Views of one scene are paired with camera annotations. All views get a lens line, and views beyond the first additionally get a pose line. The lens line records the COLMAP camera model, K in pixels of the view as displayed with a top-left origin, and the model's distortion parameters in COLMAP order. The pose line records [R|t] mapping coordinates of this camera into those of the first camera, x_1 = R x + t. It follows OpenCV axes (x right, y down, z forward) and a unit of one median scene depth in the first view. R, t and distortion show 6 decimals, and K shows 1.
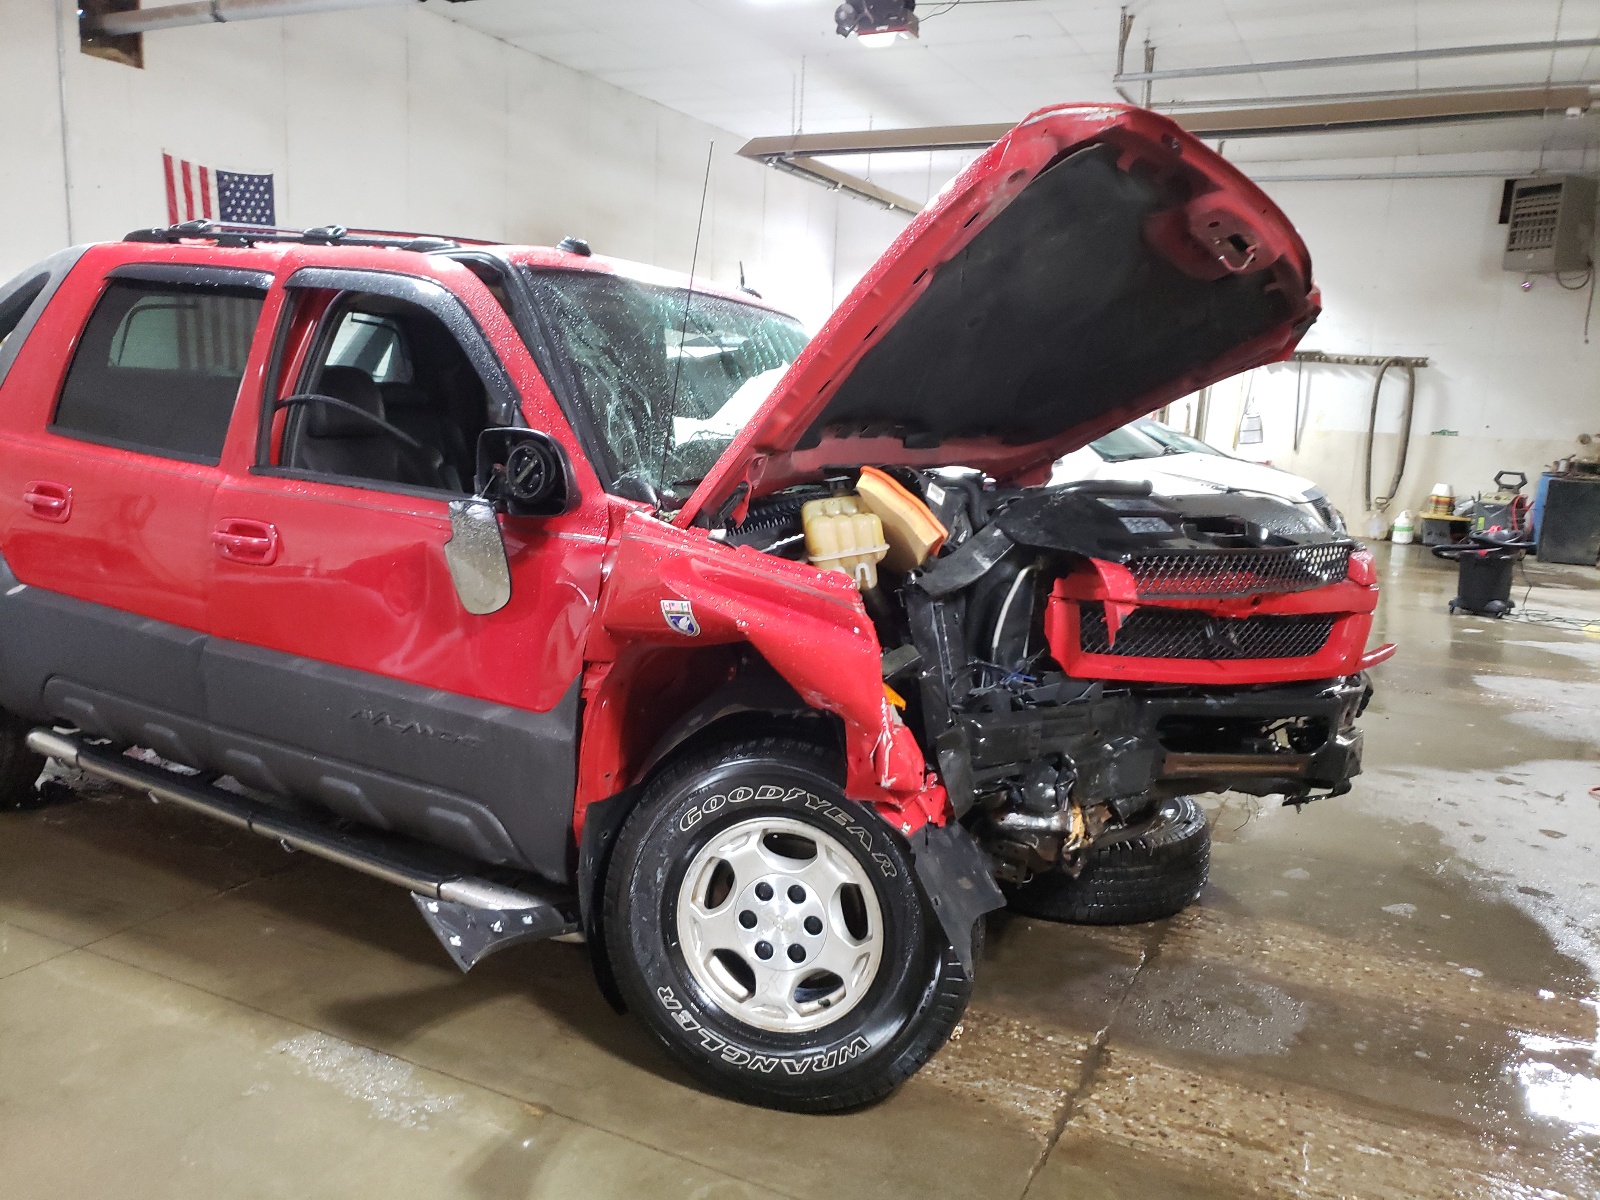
lens RADIAL K [[1211.6, 0, 790.0], [0, 1211.6, 608.8], [0, 0, 1]] dist [-0.022006, 0.037115]
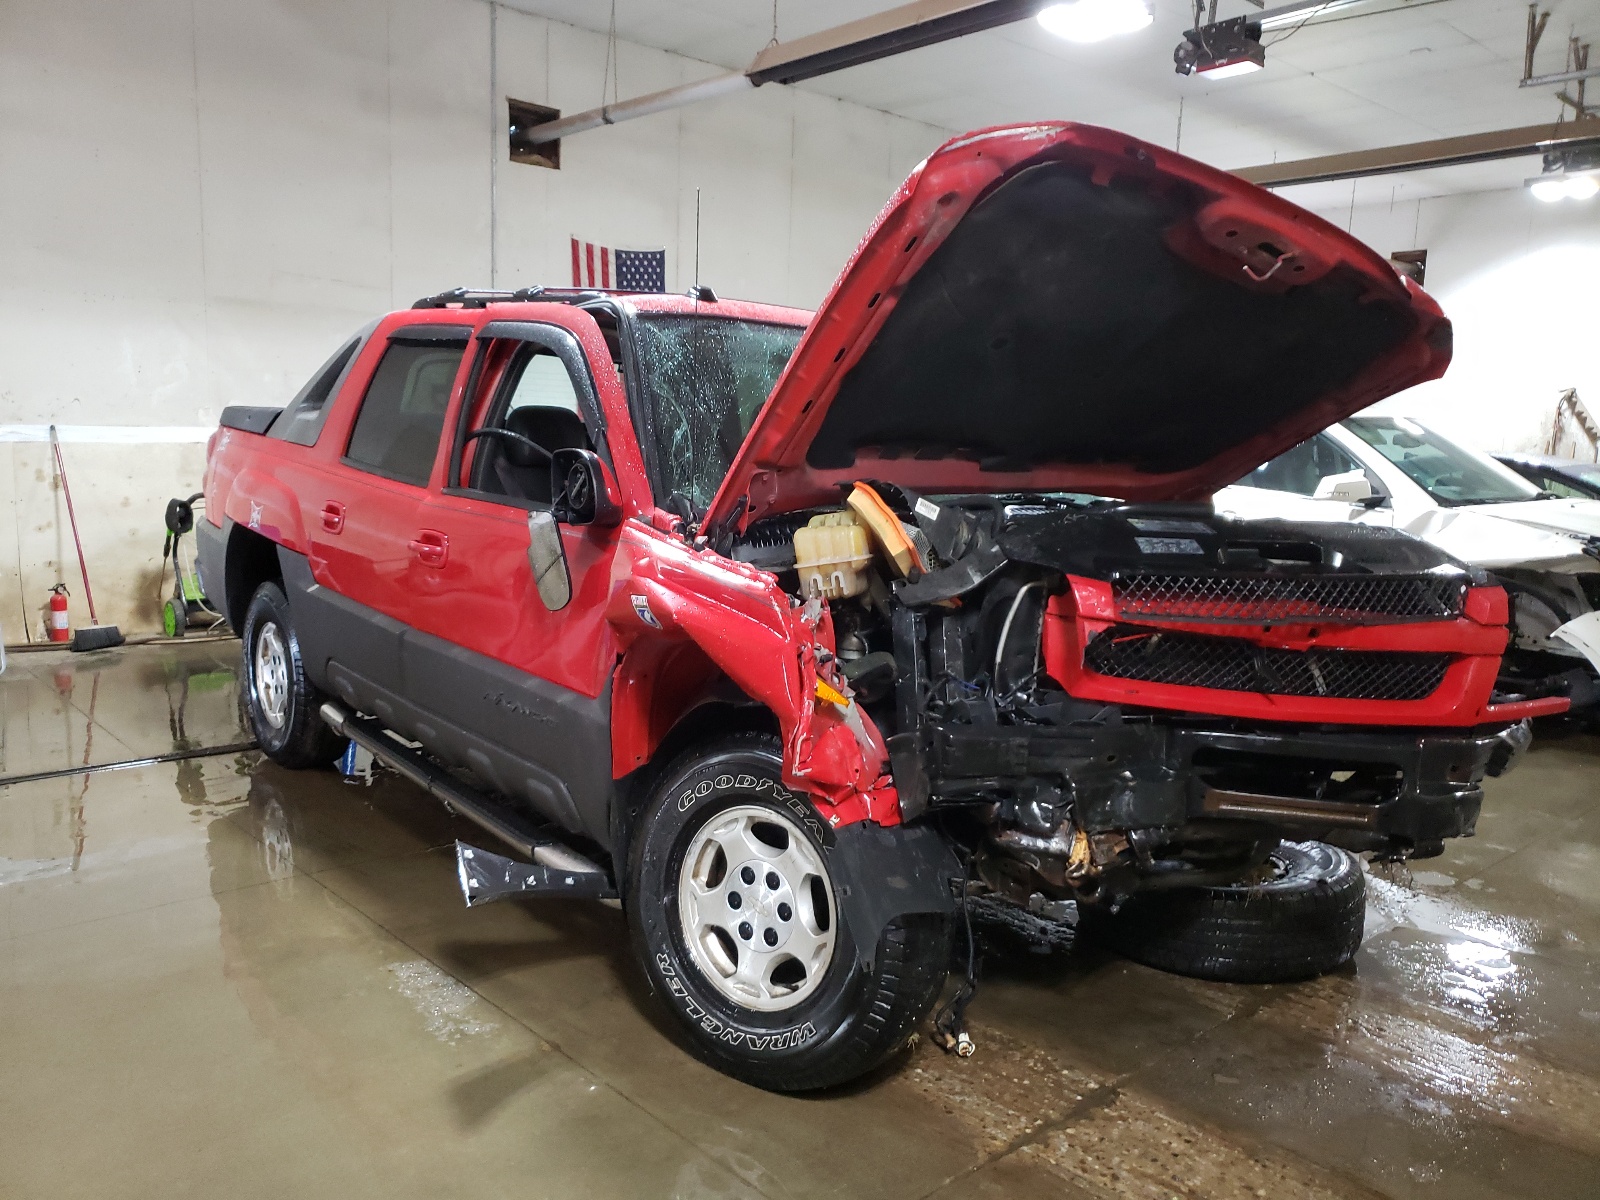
lens RADIAL K [[1211.6, 0, 811.2], [0, 1211.6, 610.5], [0, 0, 1]] dist [-0.022006, 0.037115]
pose [[0.939752, 0.037534, -0.339791, 0.360333], [-0.052265, 0.998044, -0.034300, 0.030684], [0.337839, 0.049993, 0.939875, -0.001481]]
